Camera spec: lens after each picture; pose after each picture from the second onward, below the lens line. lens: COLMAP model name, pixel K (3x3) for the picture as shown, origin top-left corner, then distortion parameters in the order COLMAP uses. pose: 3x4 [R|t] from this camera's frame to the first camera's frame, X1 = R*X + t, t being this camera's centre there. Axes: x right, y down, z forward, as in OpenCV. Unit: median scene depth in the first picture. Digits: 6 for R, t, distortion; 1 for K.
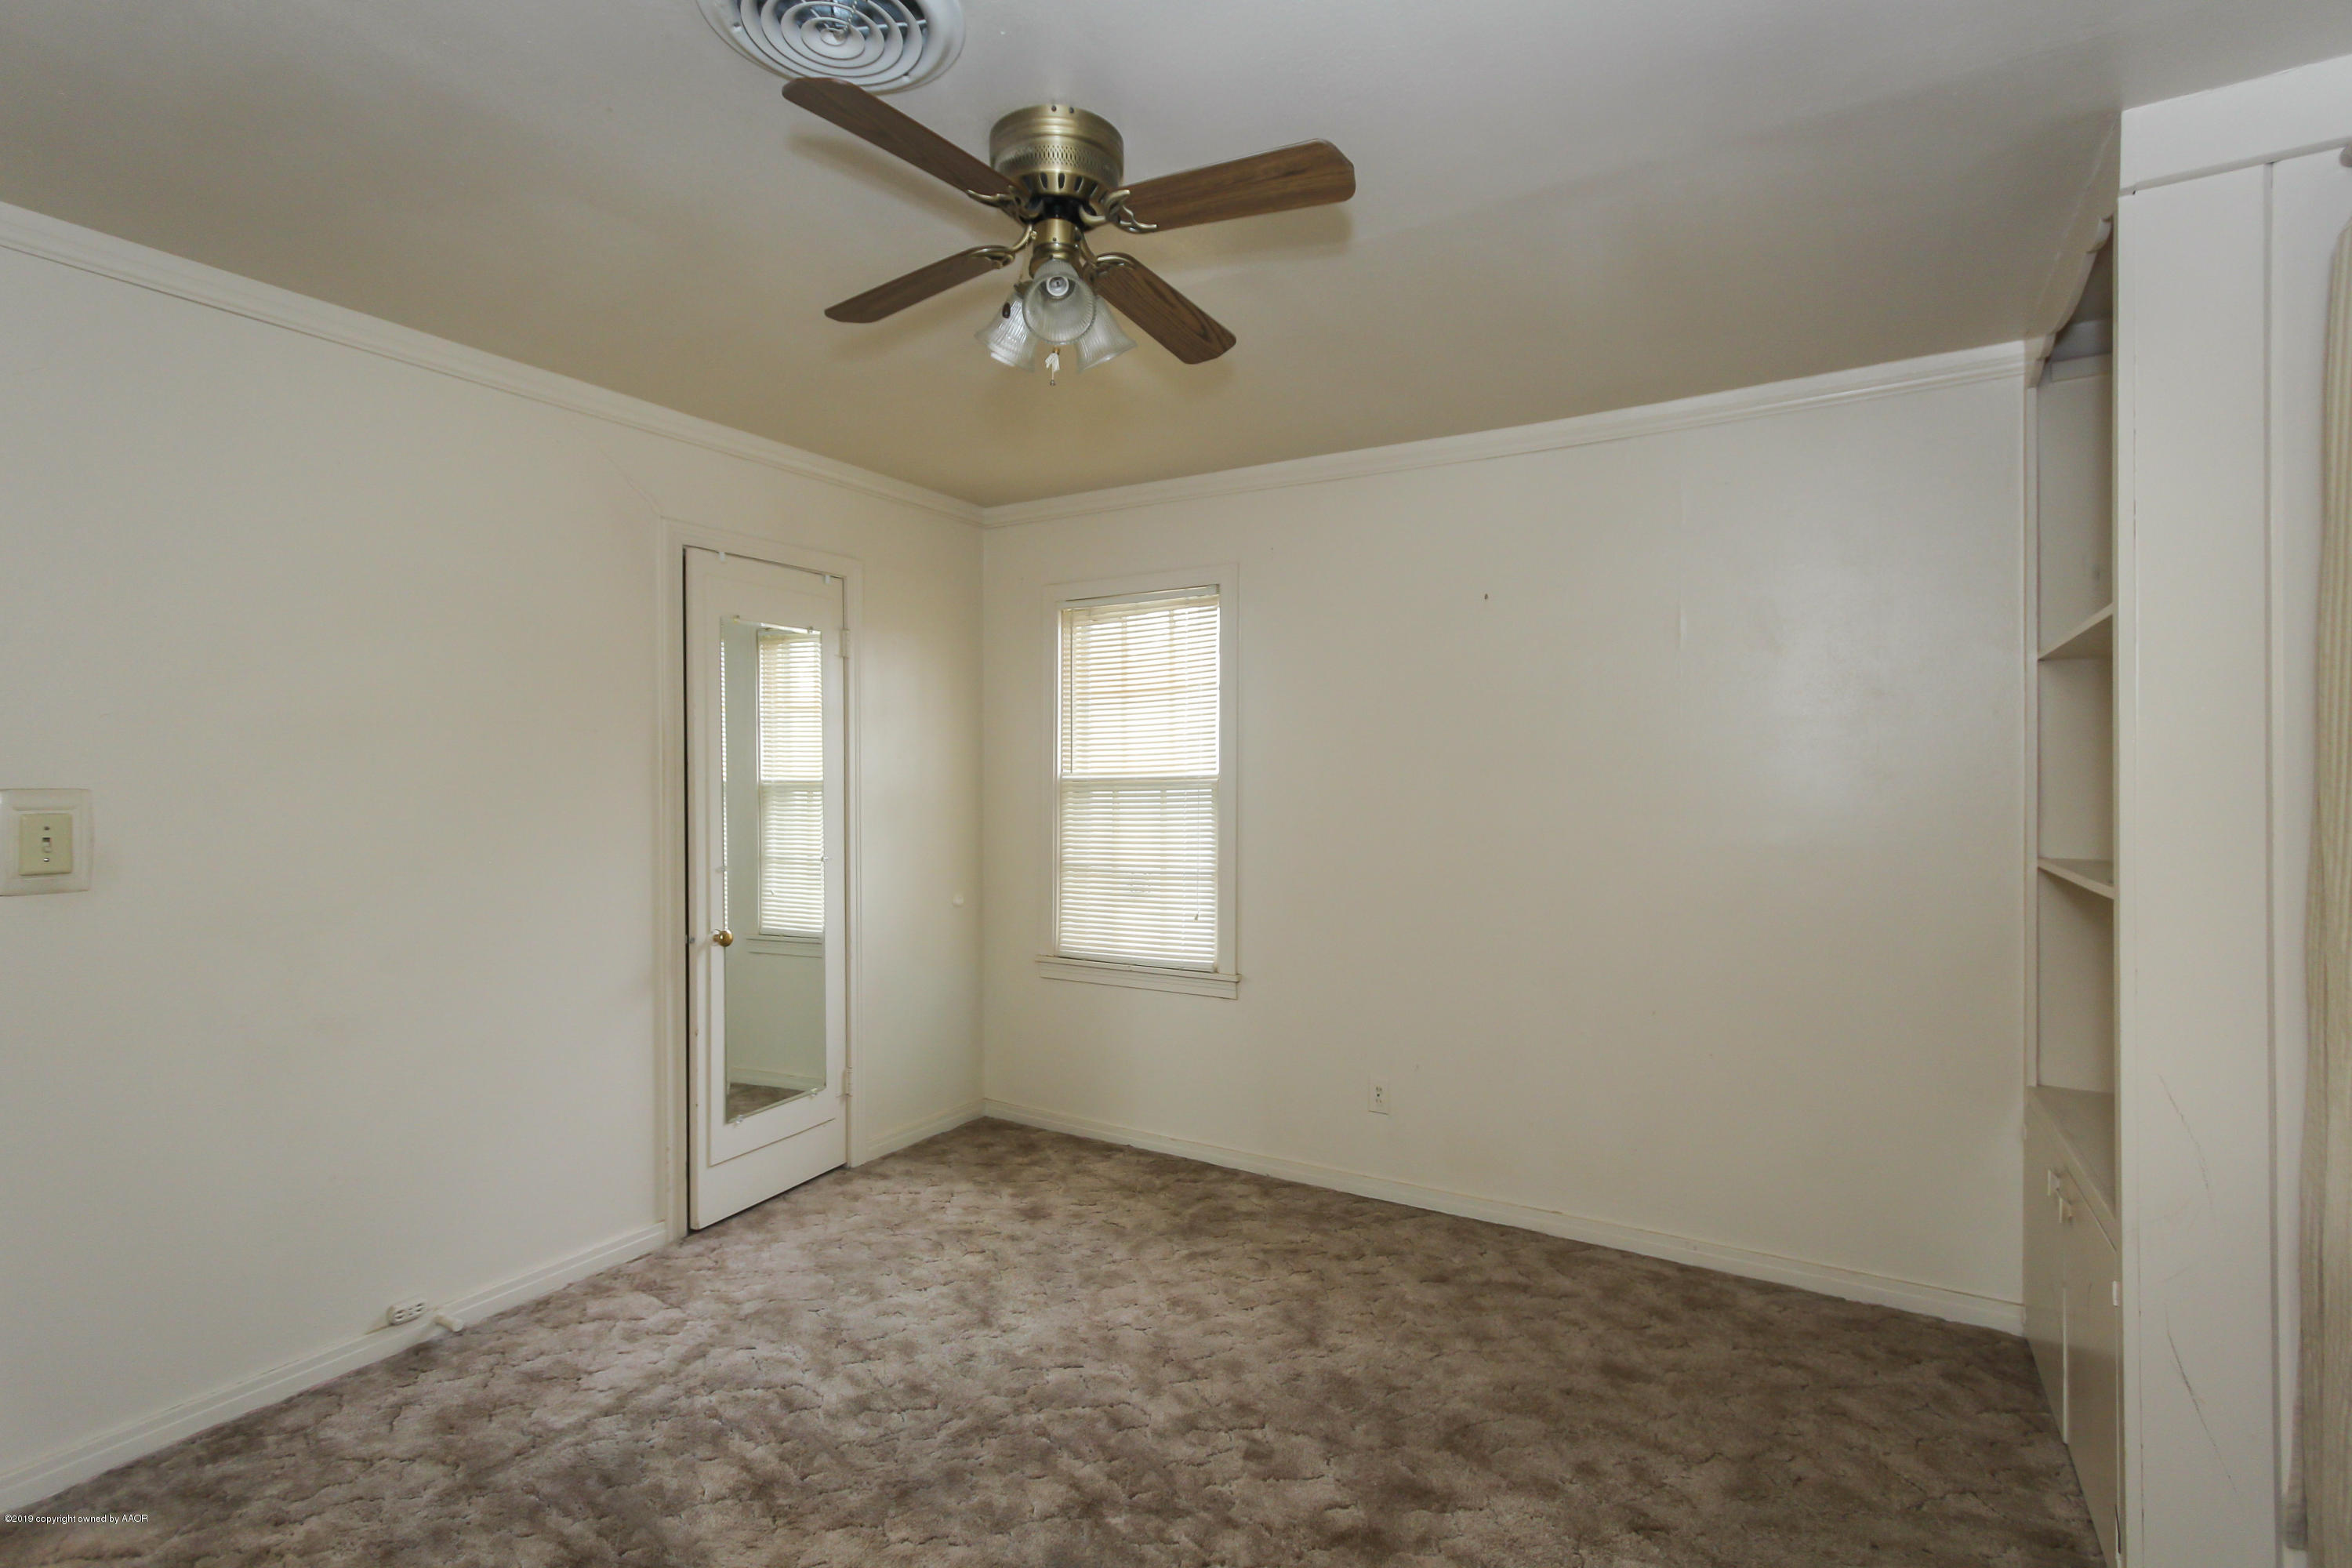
lens RADIAL K [[1121.4, 0, 1167.3], [0, 1121.4, 788.9], [0, 0, 1]] dist [-0.014949, 0.001290]
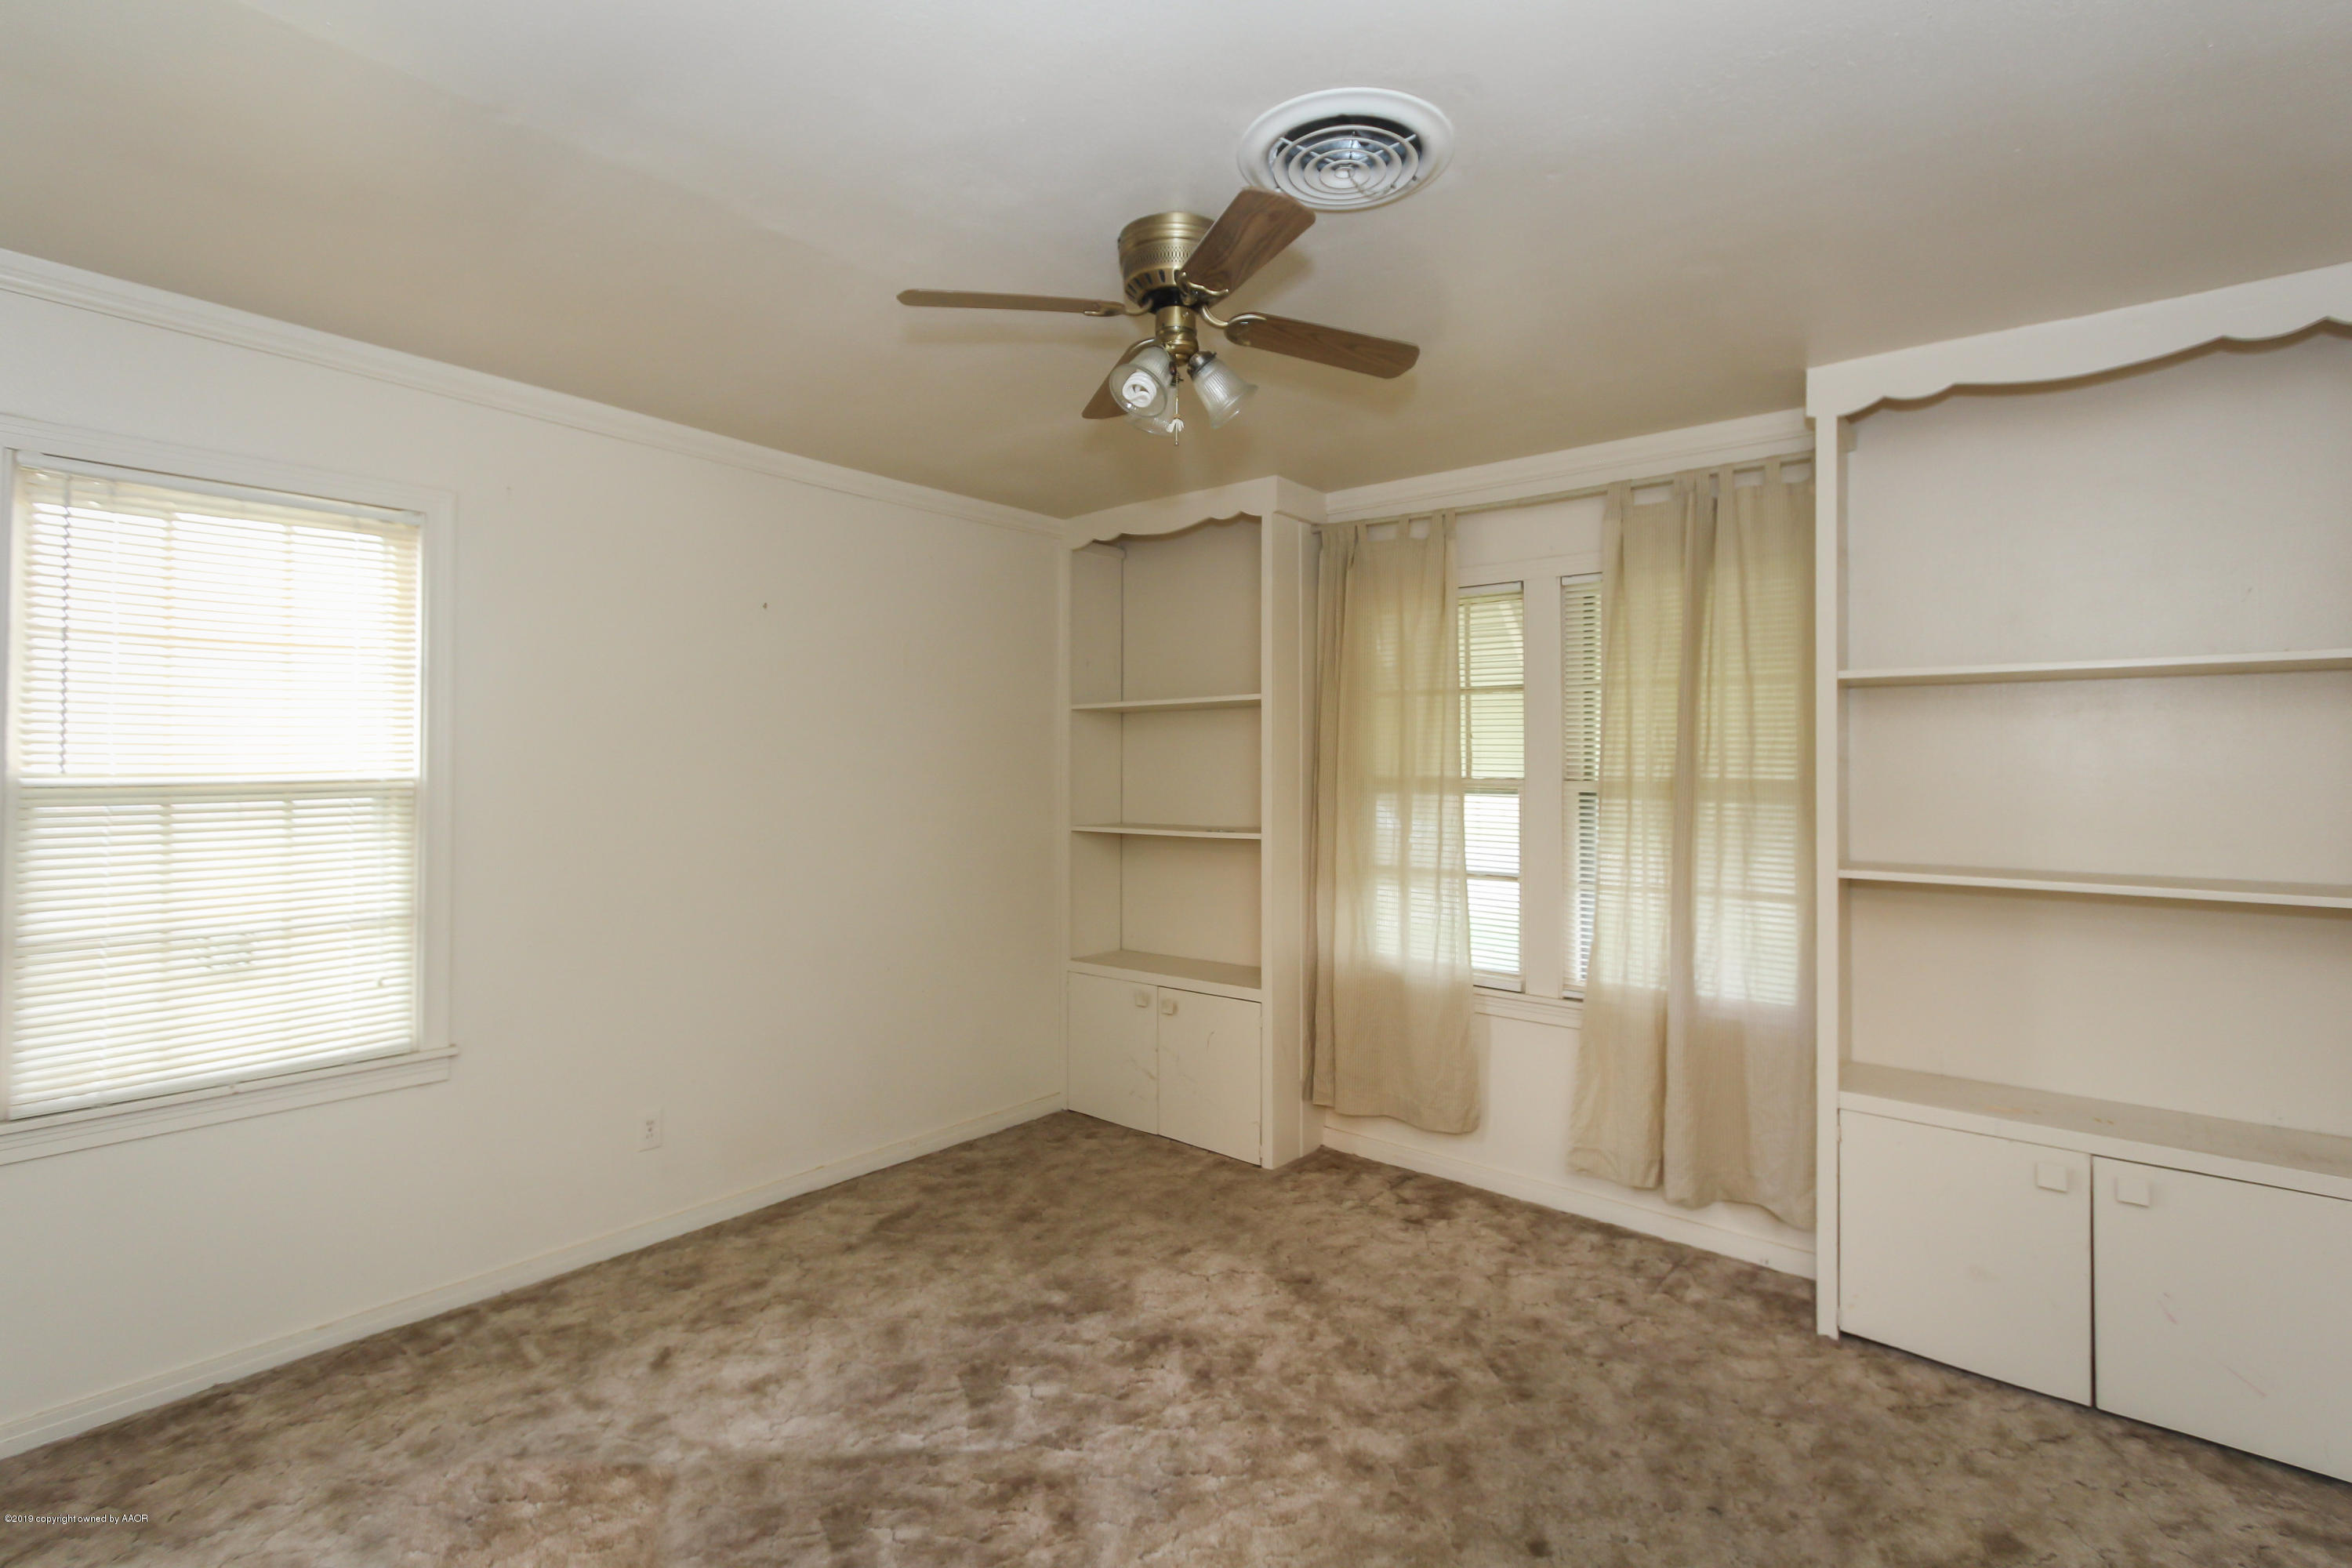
lens RADIAL K [[1078.1, 0, 1184.5], [0, 1078.1, 759.3], [0, 0, 1]] dist [-0.000240, 0.001308]
pose [[0.109965, 0.024502, 0.993633, -0.744734], [0.009002, 0.999631, -0.025646, -0.003504], [-0.993895, 0.011764, 0.109703, 0.534205]]
